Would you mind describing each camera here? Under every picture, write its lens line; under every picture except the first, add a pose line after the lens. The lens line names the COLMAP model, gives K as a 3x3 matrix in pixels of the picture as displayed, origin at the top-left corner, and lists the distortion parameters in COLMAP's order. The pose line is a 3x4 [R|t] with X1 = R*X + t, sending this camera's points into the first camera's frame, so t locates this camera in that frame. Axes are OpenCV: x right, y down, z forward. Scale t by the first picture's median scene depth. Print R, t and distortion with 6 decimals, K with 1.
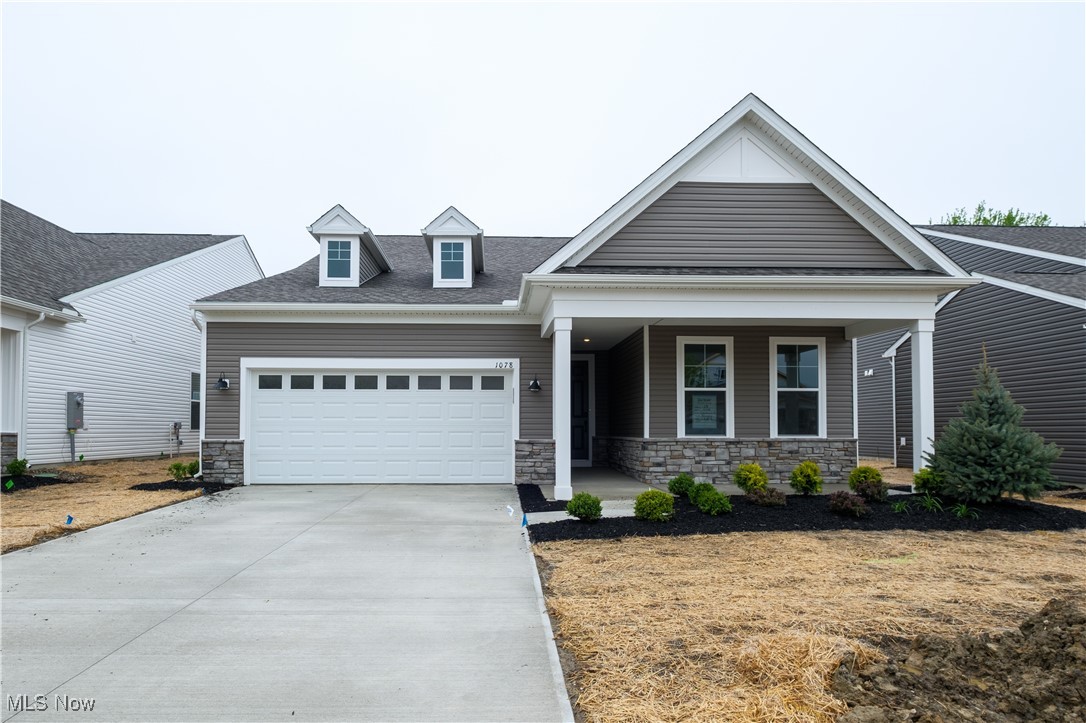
lens RADIAL K [[656.7, 0, 540.1], [0, 656.7, 412.8], [0, 0, 1]] dist [-0.001172, -0.000977]
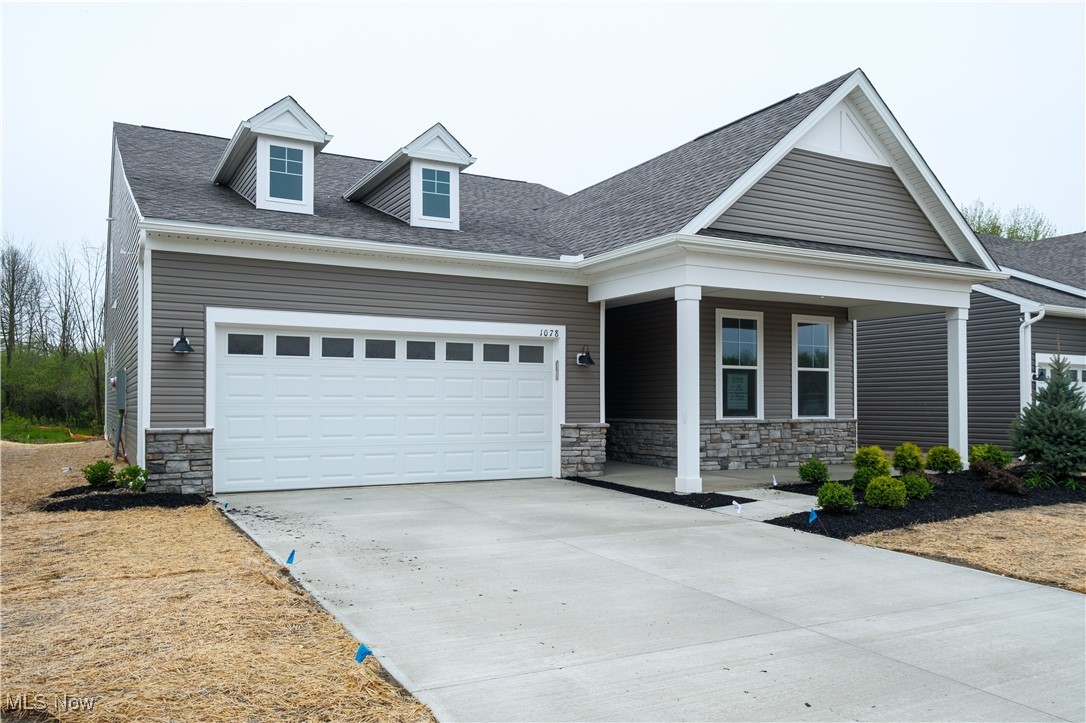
lens RADIAL K [[812.6, 0, 542.5], [0, 812.6, 390.3], [0, 0, 1]] dist [0.005626, 0.002175]
pose [[0.896621, 0.007282, 0.442740, -0.509983], [-0.011094, 0.999920, 0.006019, -0.007090], [-0.442661, -0.010309, 0.896630, 0.092786]]
